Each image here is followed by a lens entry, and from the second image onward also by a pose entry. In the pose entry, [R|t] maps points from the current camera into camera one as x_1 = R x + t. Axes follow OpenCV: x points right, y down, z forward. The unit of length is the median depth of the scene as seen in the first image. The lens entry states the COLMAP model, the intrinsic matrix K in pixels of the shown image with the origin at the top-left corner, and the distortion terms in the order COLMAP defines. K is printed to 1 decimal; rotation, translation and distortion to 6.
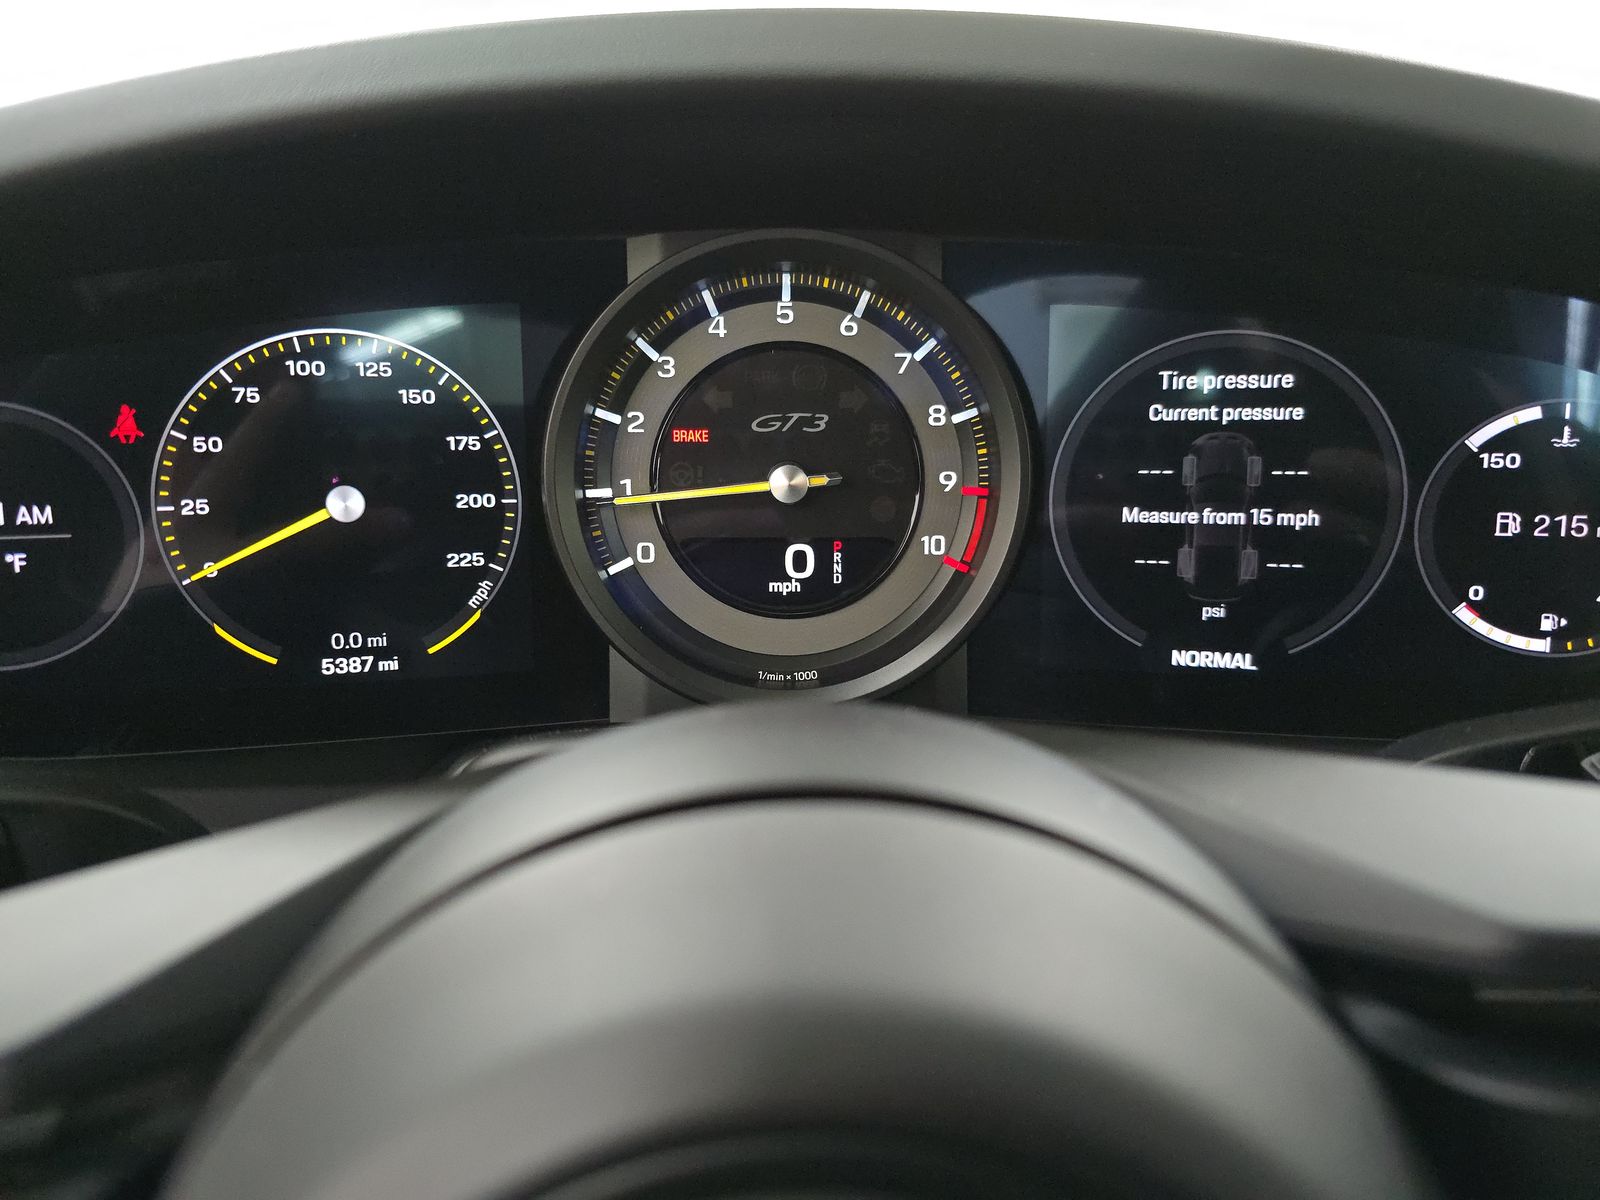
lens RADIAL K [[1083.5, 0, 792.1], [0, 1083.5, 600.7], [0, 0, 1]] dist [0.018793, -0.005439]
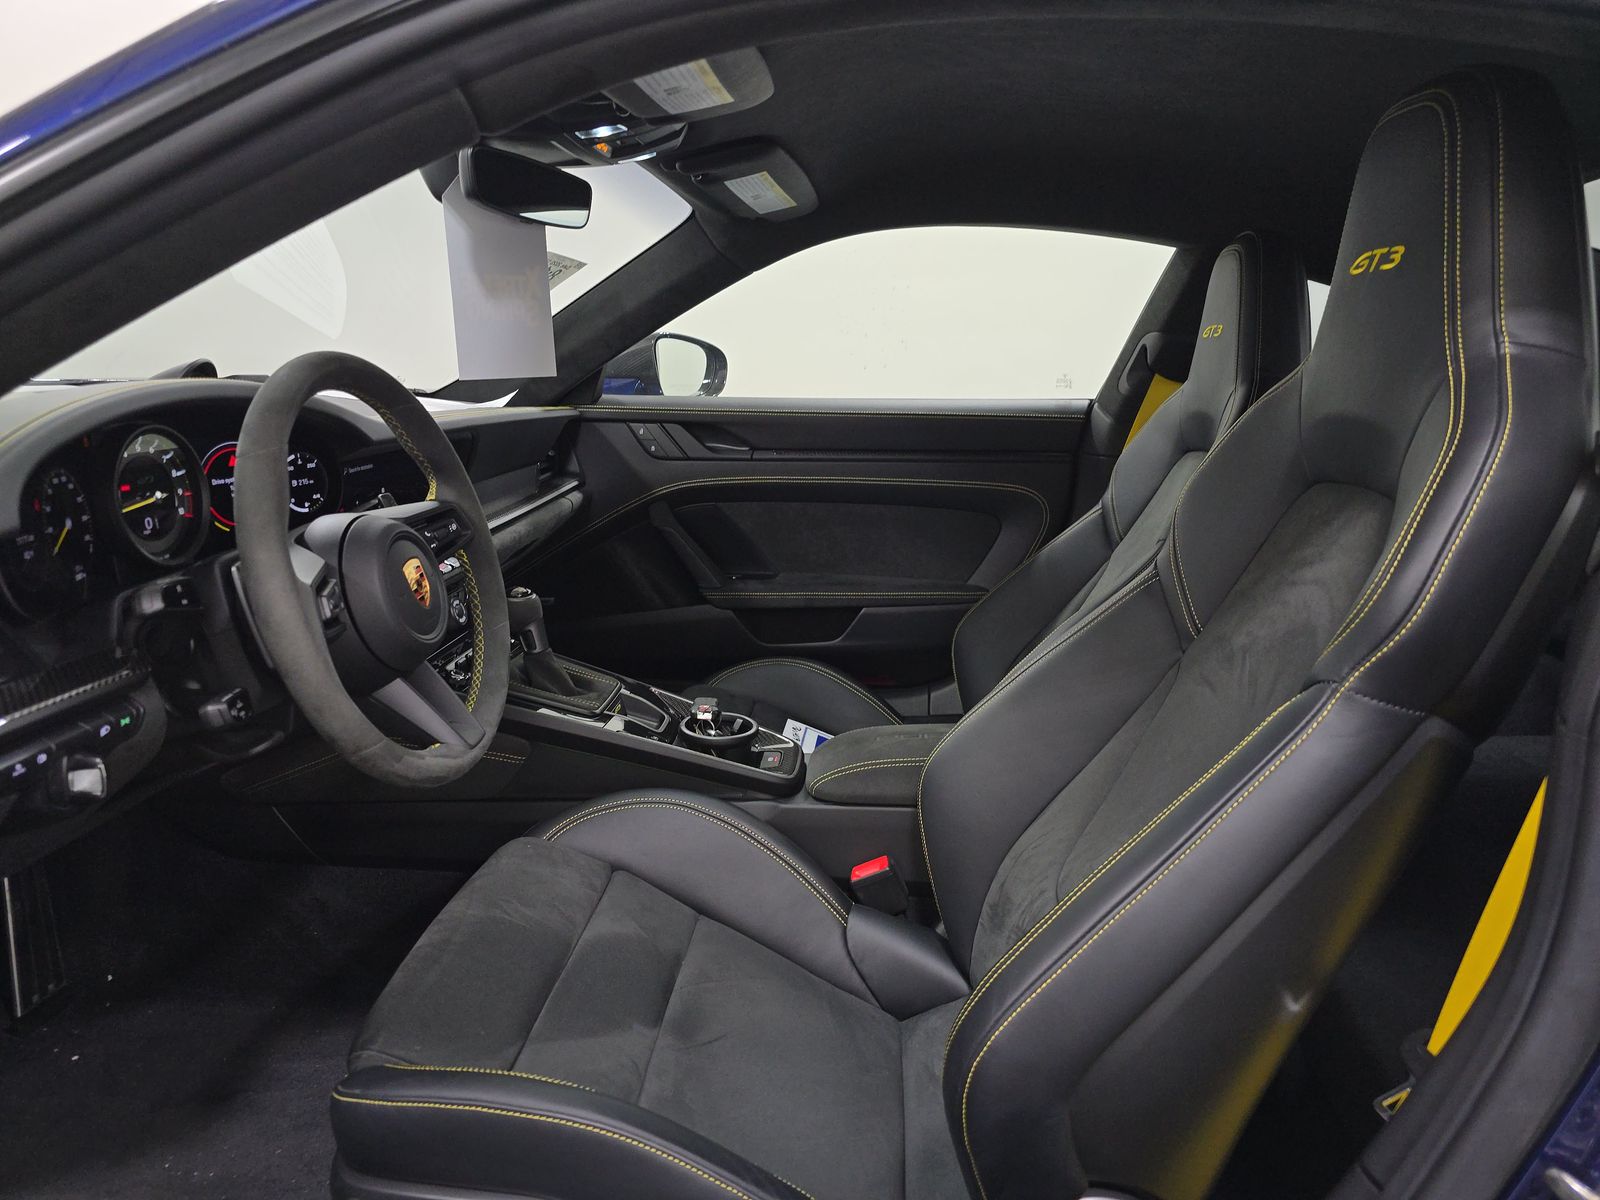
lens RADIAL K [[1083.5, 0, 792.1], [0, 1083.5, 600.7], [0, 0, 1]] dist [0.018793, -0.005439]
pose [[0.109752, -0.225623, 0.968013, -3.197384], [0.199390, 0.959097, 0.200938, -0.092081], [-0.973755, 0.170959, 0.150250, -1.396516]]
